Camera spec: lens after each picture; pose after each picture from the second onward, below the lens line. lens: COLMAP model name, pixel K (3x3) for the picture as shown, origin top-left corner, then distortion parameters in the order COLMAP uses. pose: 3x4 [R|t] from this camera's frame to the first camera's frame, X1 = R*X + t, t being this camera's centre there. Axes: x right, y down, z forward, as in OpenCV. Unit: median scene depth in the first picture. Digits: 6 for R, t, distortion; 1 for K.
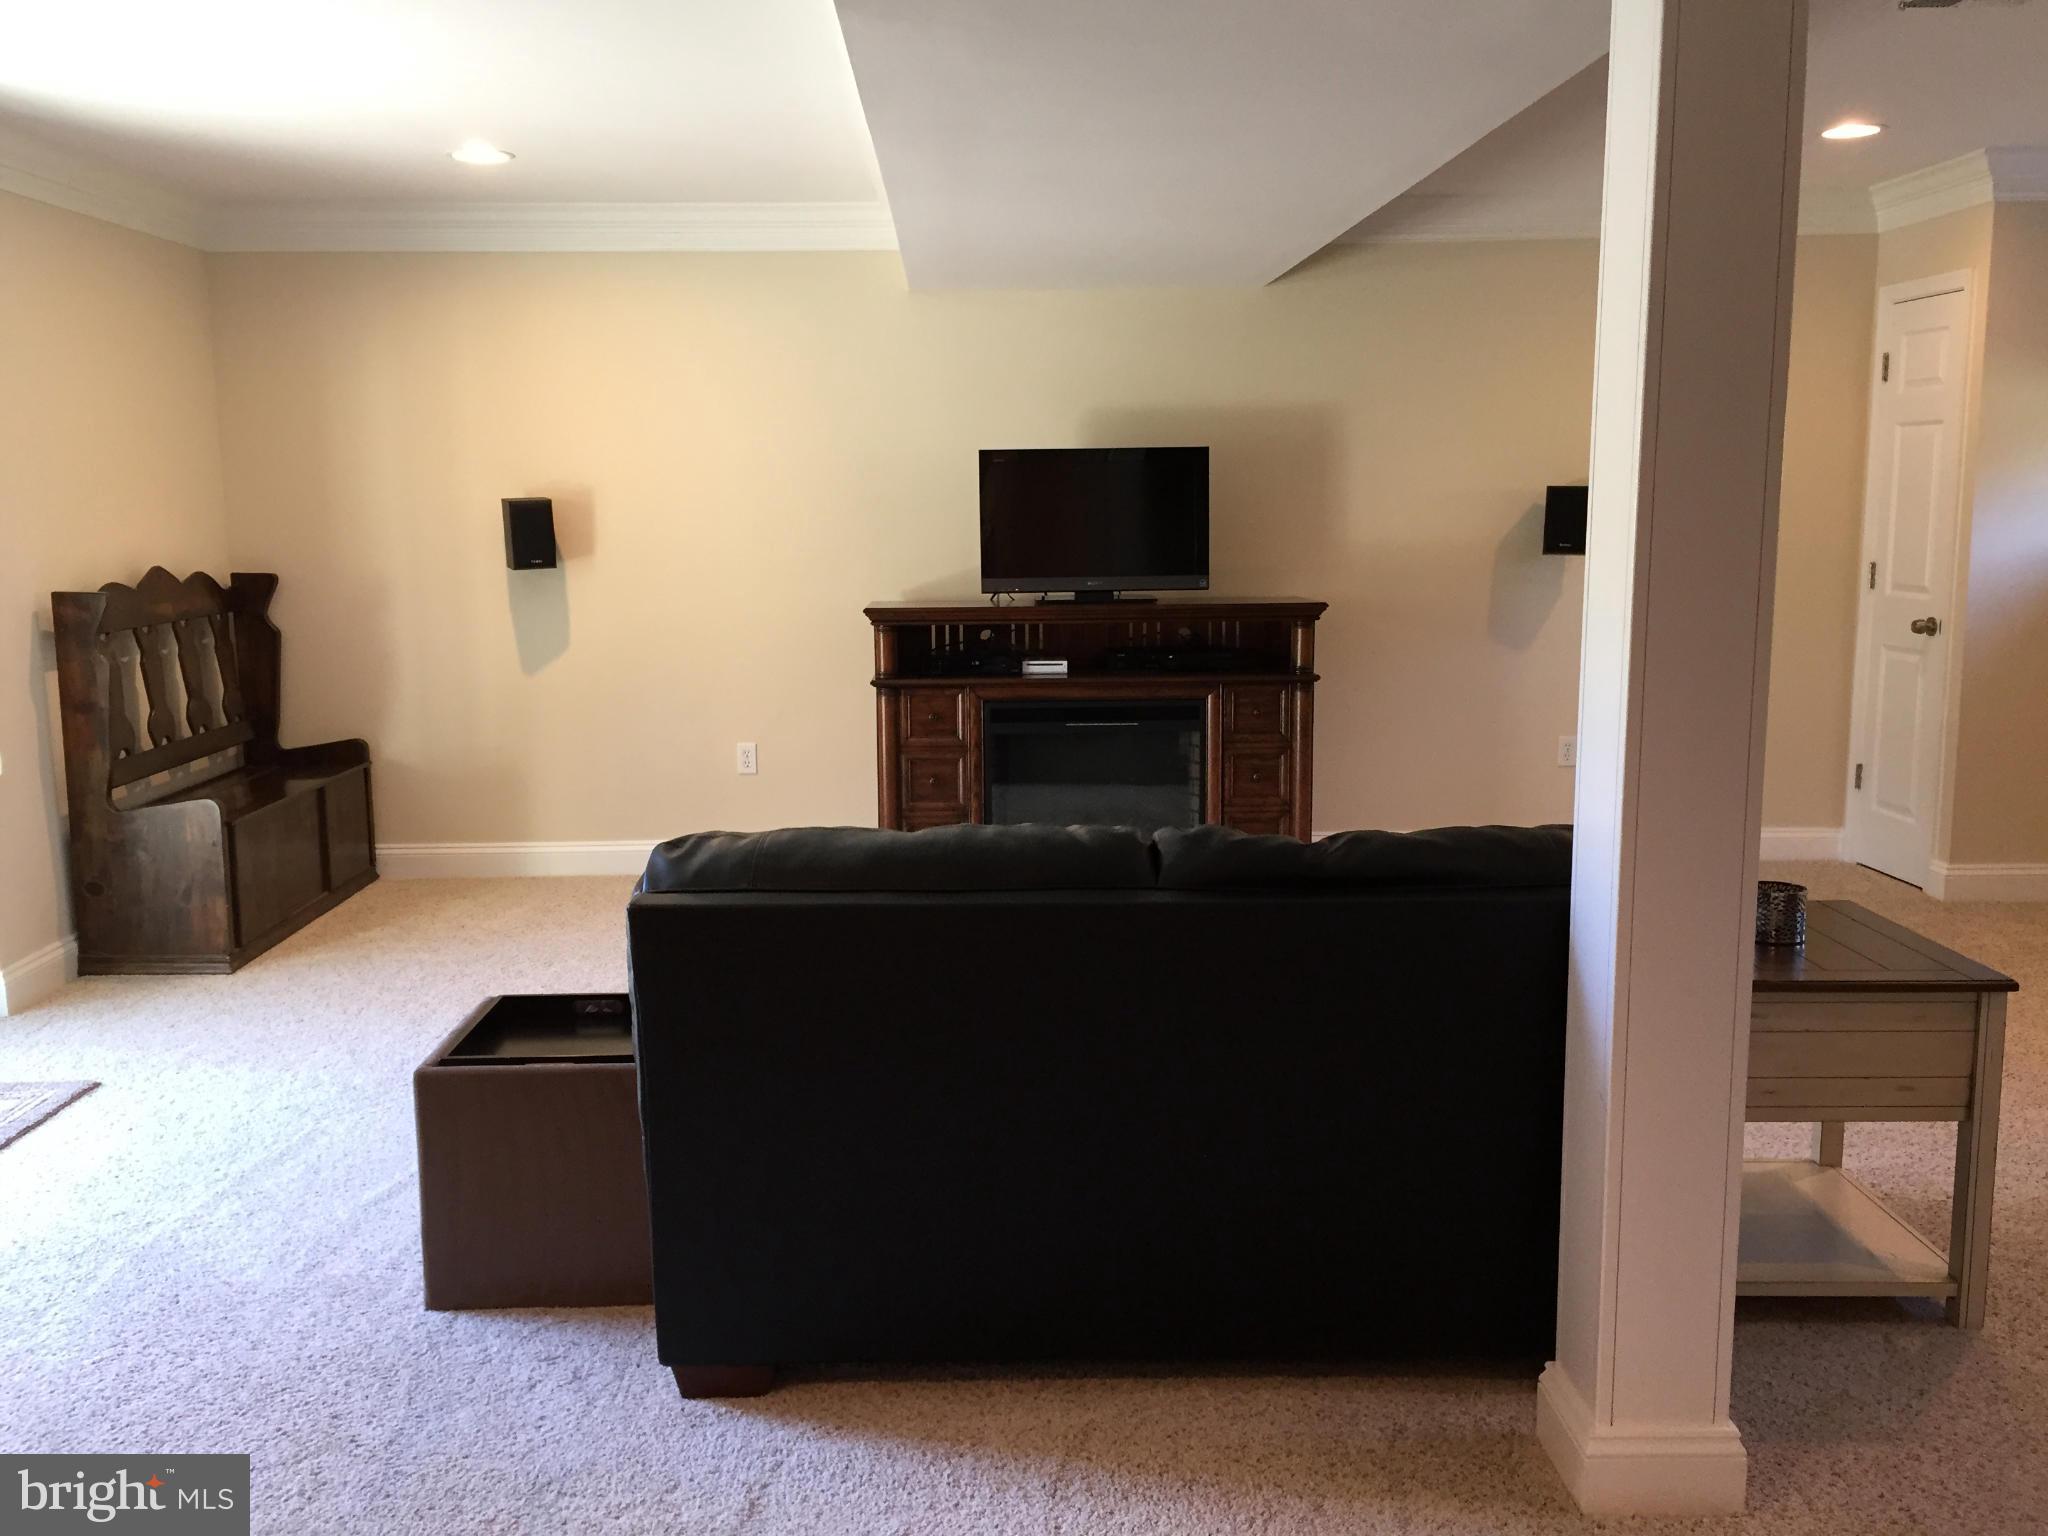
lens RADIAL K [[1750.8, 0, 1024.0], [0, 1750.8, 768.0], [0, 0, 1]] dist [0.092419, -0.130419]
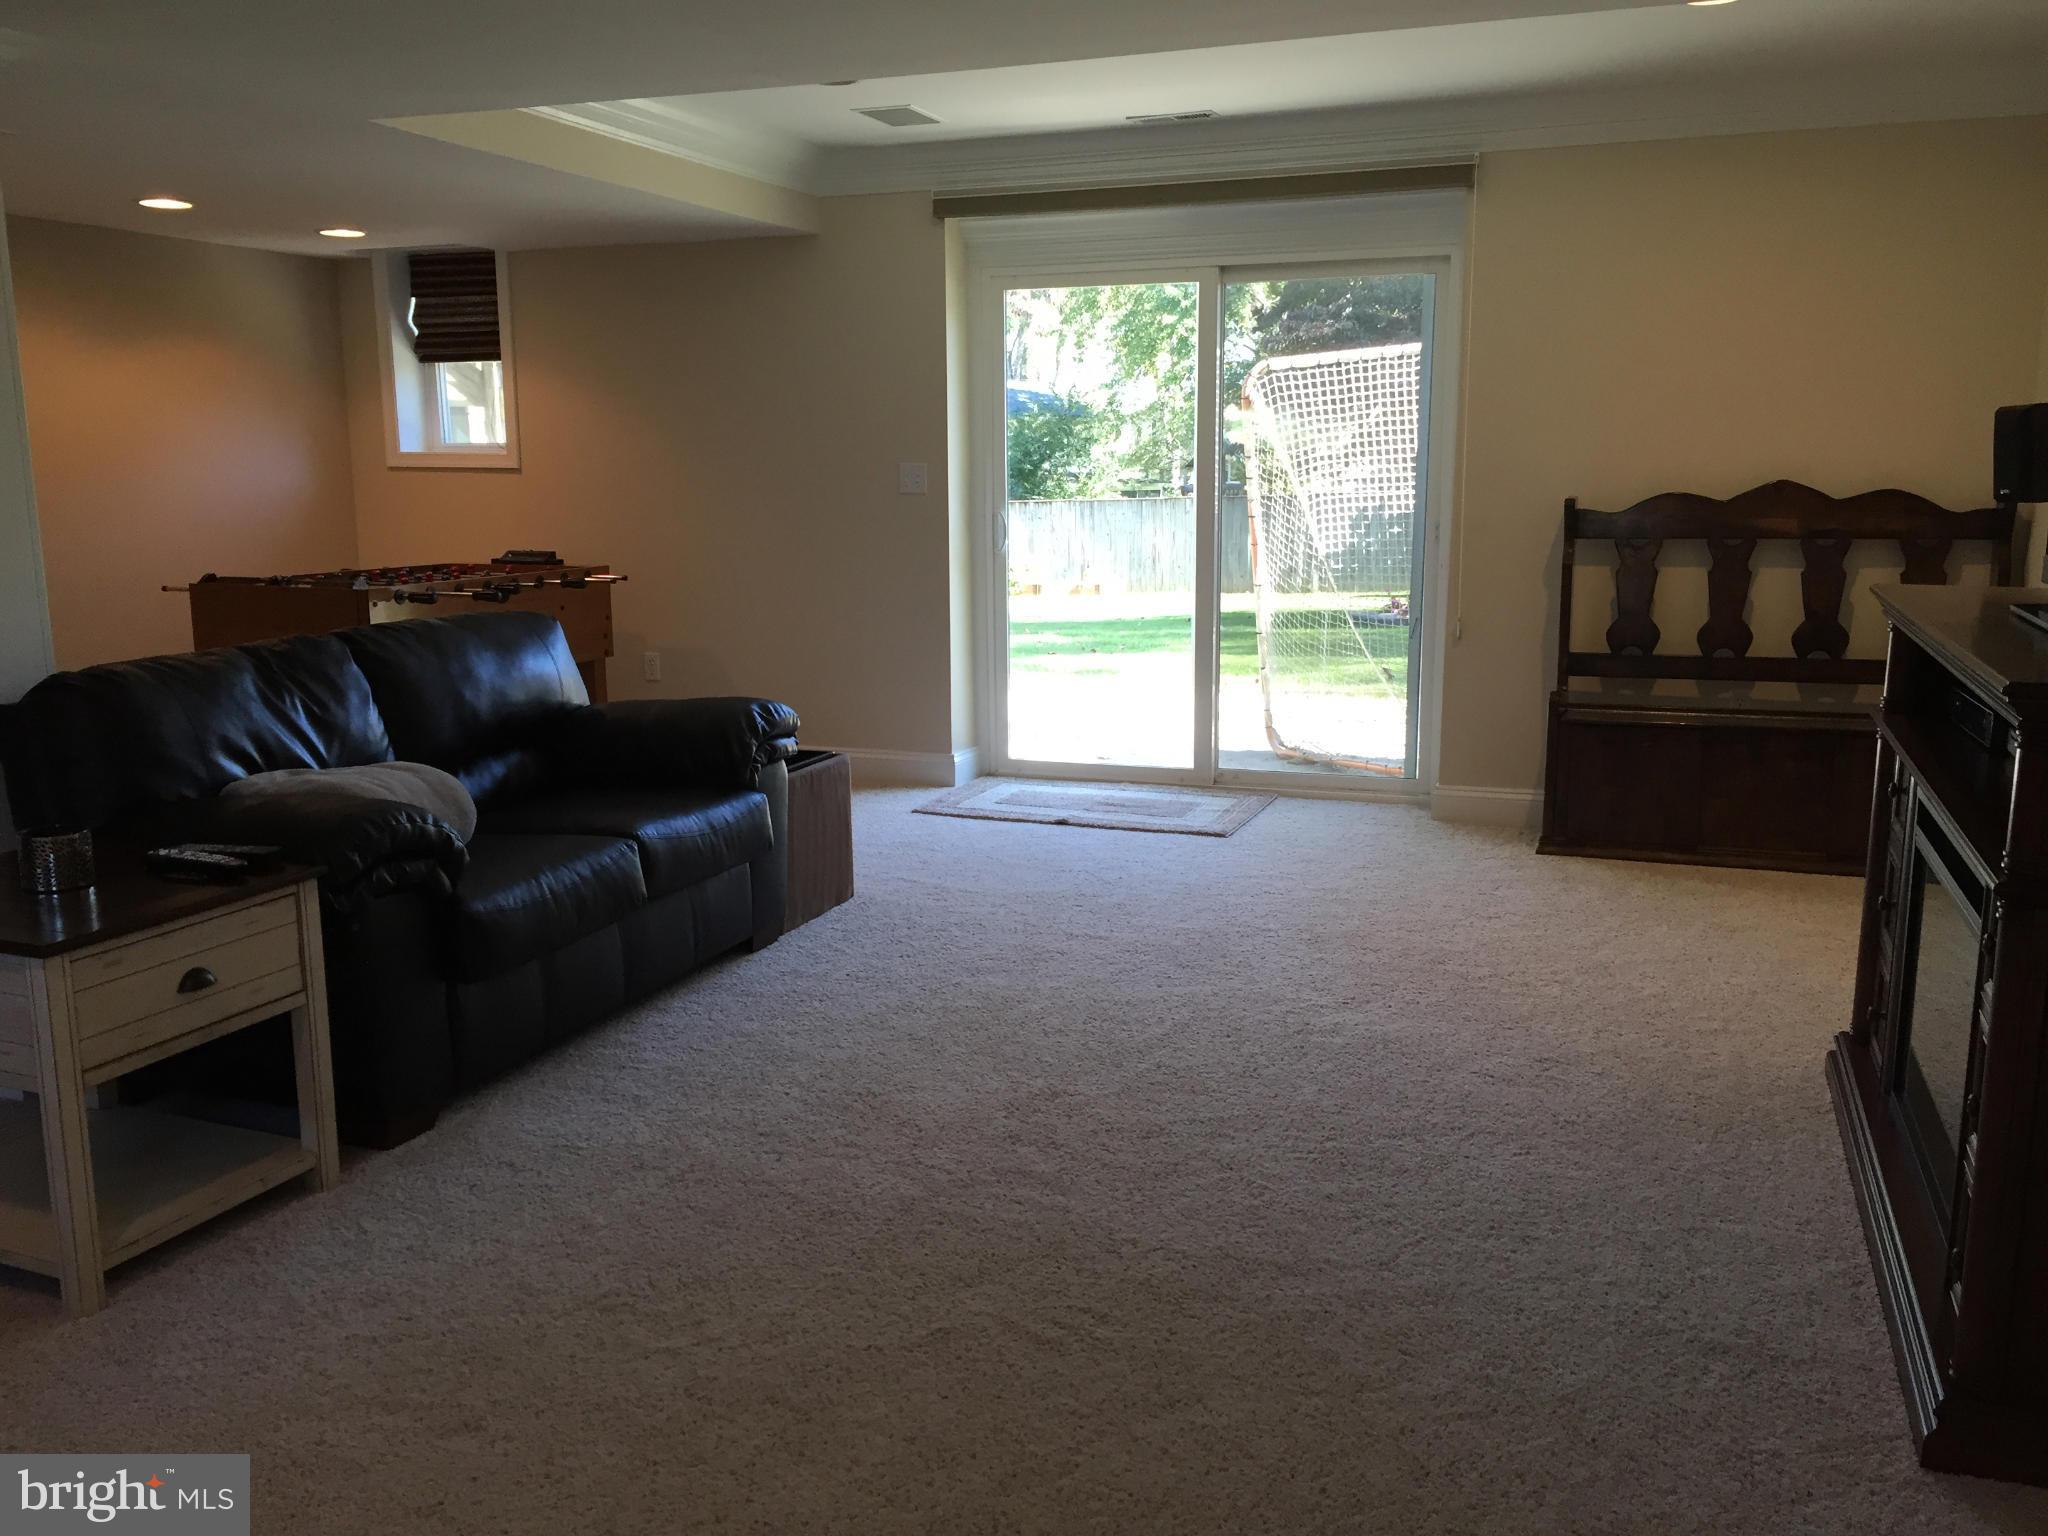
lens RADIAL K [[1750.8, 0, 1024.0], [0, 1750.8, 768.0], [0, 0, 1]] dist [0.092419, -0.130419]
pose [[-0.391188, 0.175472, -0.903428, 0.556152], [-0.130544, 0.961149, 0.243209, -0.137239], [0.911005, 0.213077, -0.353083, 0.946760]]
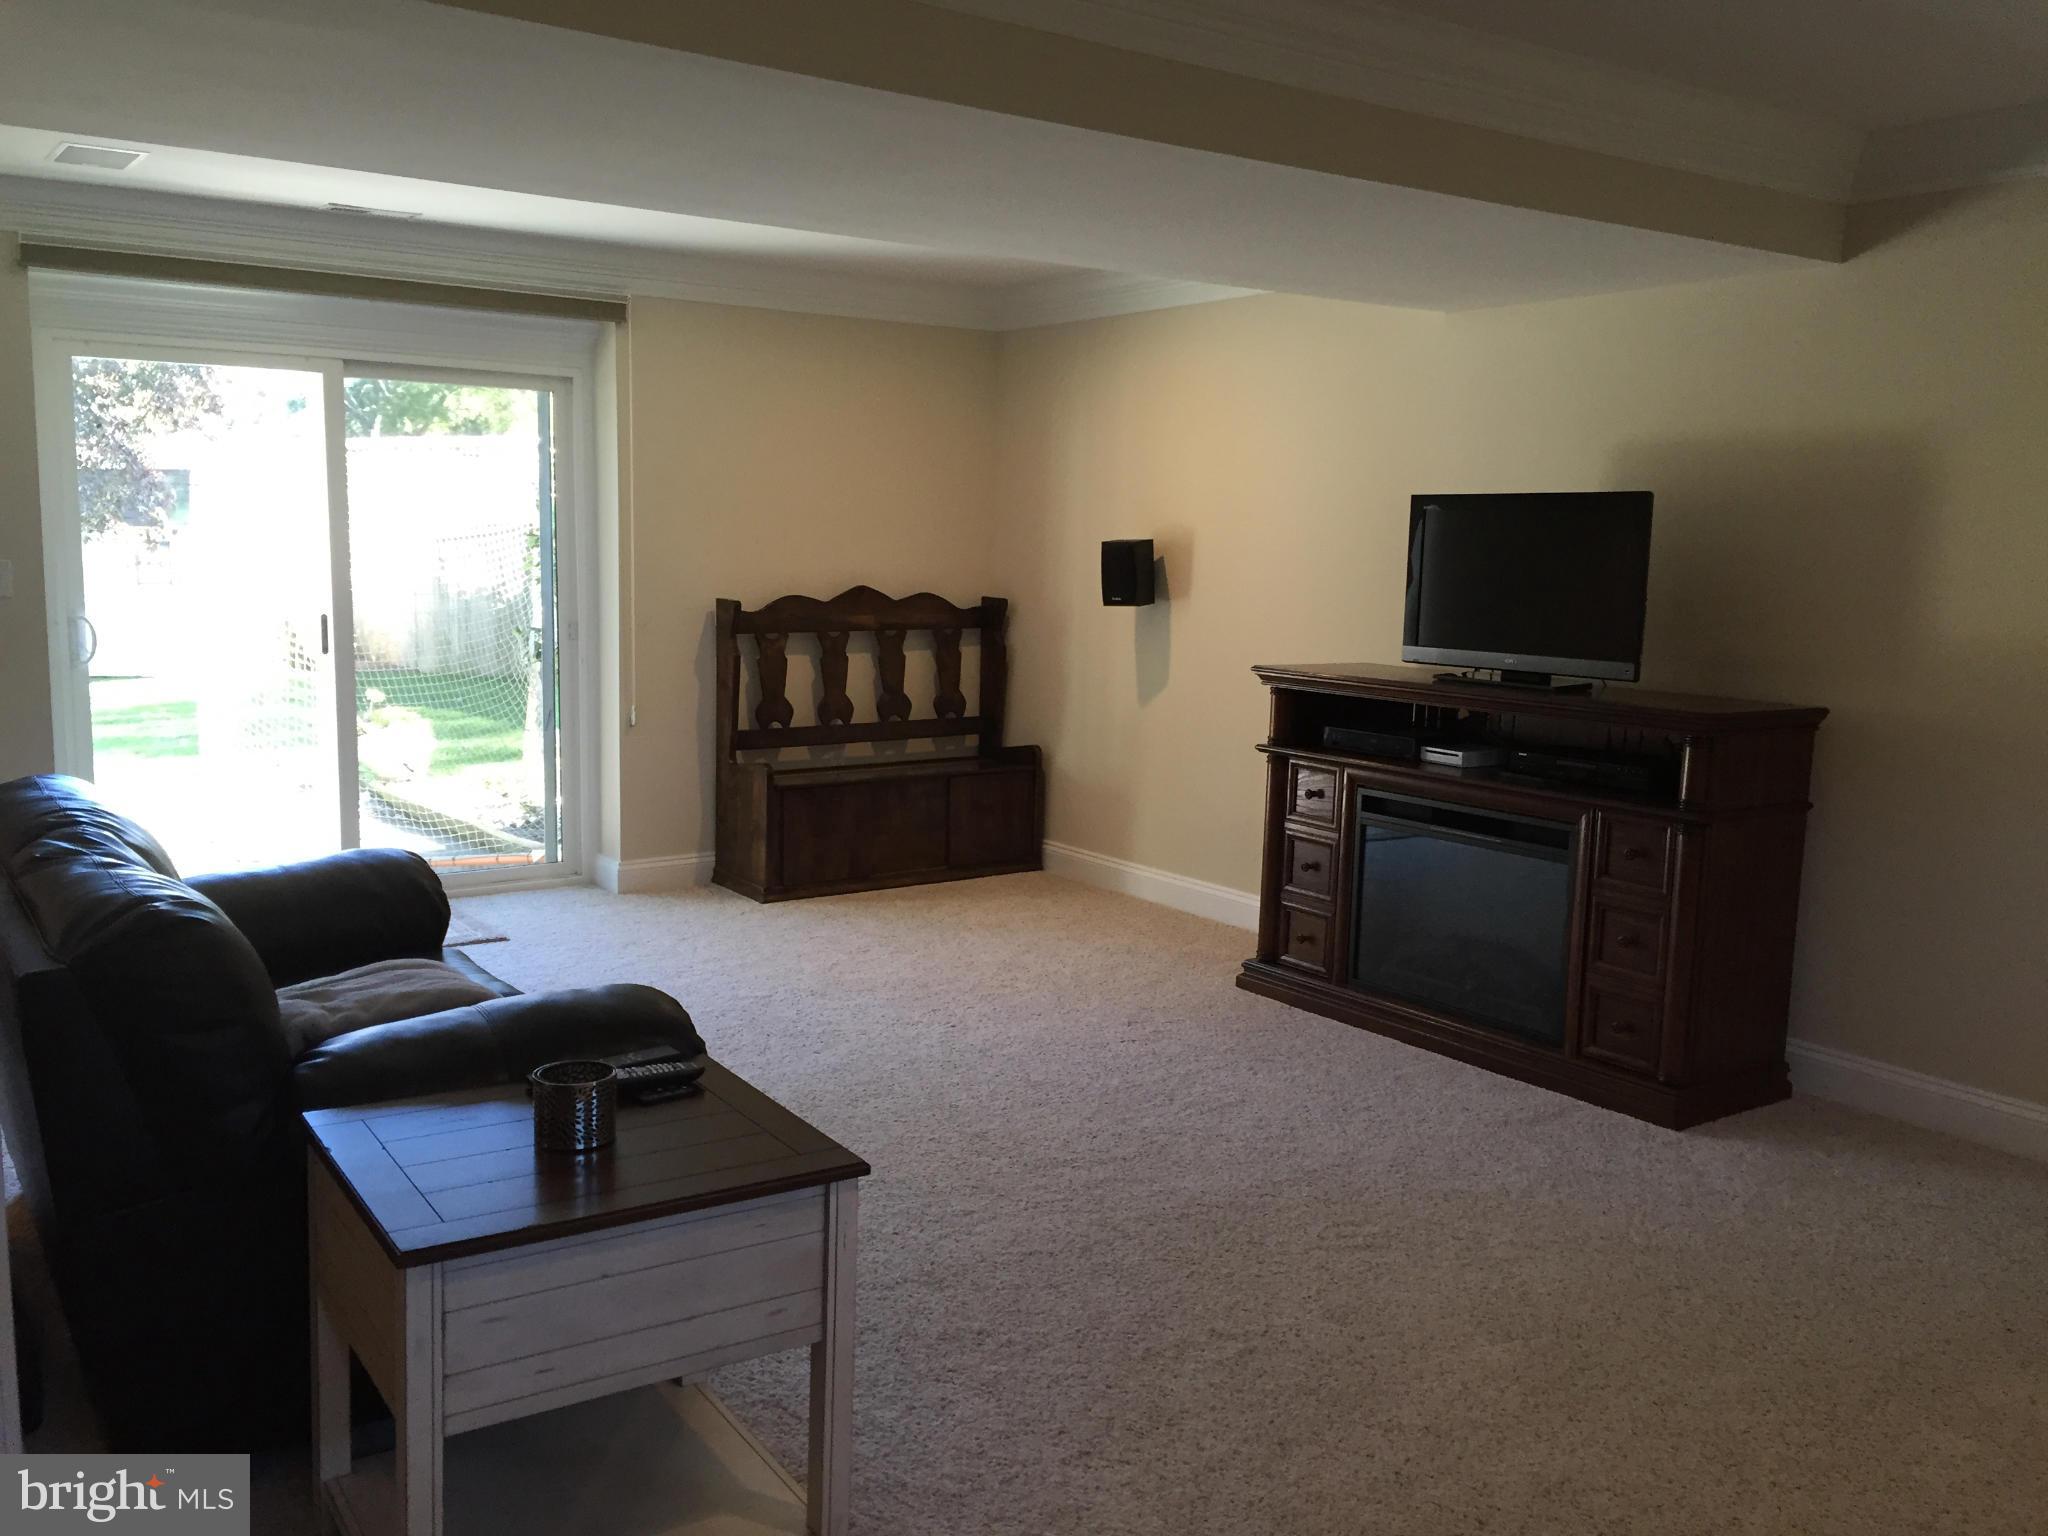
lens RADIAL K [[1750.8, 0, 1024.0], [0, 1750.8, 768.0], [0, 0, 1]] dist [0.092419, -0.130419]
pose [[0.553393, 0.133096, -0.822218, 0.587313], [-0.152904, 0.986608, 0.056794, -0.069206], [0.818765, 0.094291, 0.566332, 0.368463]]
